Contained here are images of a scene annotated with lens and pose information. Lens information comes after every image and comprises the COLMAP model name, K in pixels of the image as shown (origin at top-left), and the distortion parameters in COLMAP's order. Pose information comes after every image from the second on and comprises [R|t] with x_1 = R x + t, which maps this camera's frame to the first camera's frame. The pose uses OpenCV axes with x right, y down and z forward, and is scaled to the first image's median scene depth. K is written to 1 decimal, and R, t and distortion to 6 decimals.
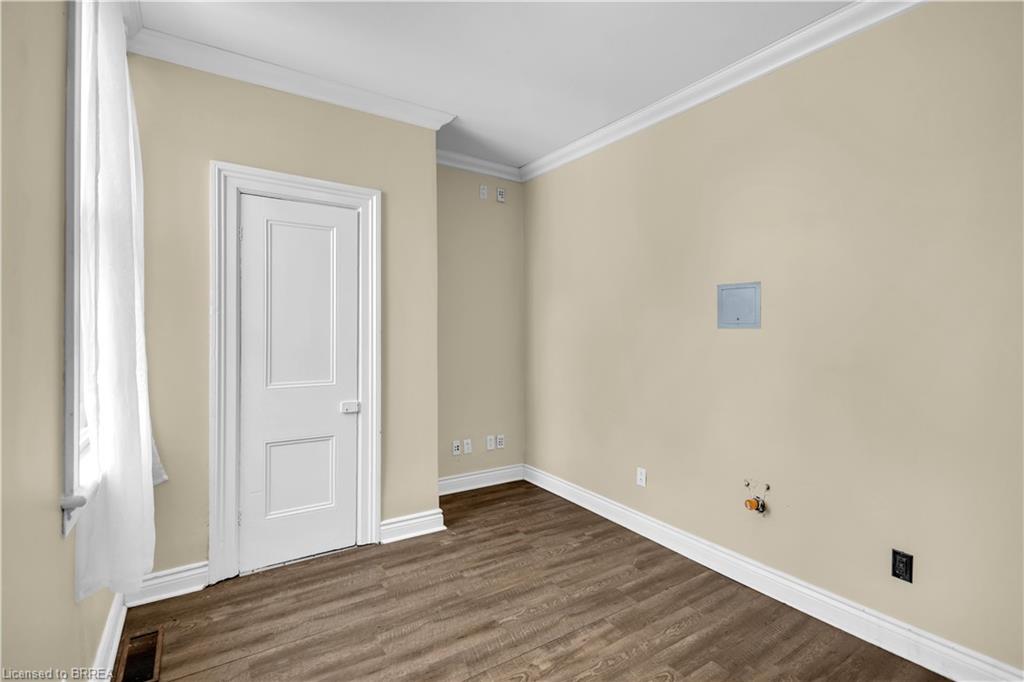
lens RADIAL K [[472.5, 0, 507.5], [0, 472.5, 326.6], [0, 0, 1]] dist [0.004022, -0.000088]
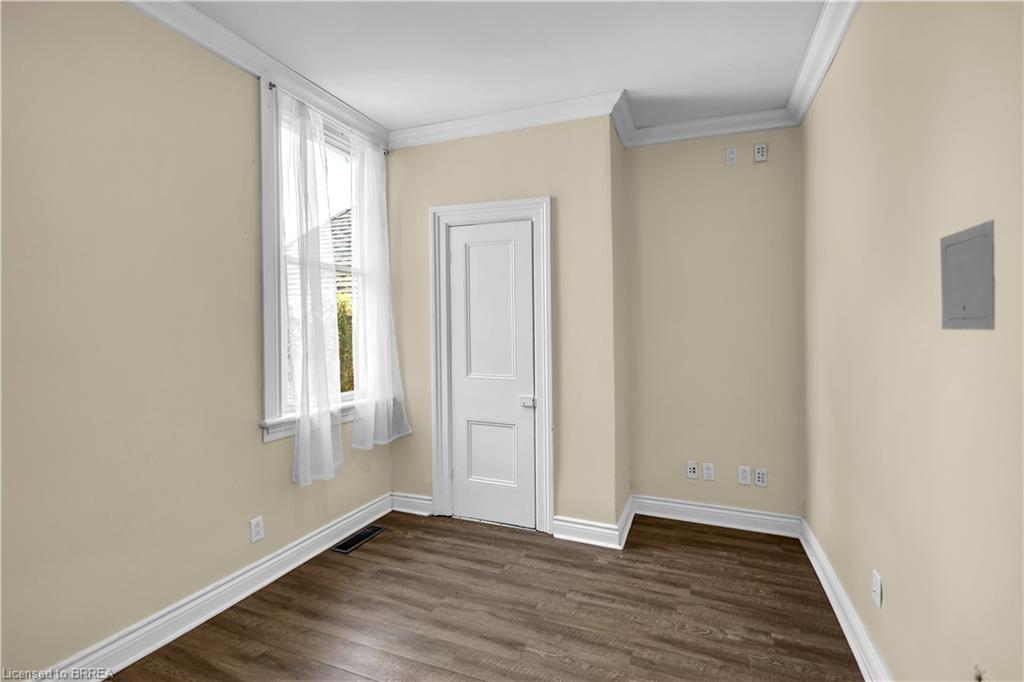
lens RADIAL K [[472.5, 0, 507.5], [0, 472.5, 326.6], [0, 0, 1]] dist [0.004022, -0.000088]
pose [[0.576635, -0.005305, -0.816985, 0.557536], [0.008397, 0.999965, -0.000567, -0.001893], [0.816959, -0.006533, 0.576659, 0.342735]]
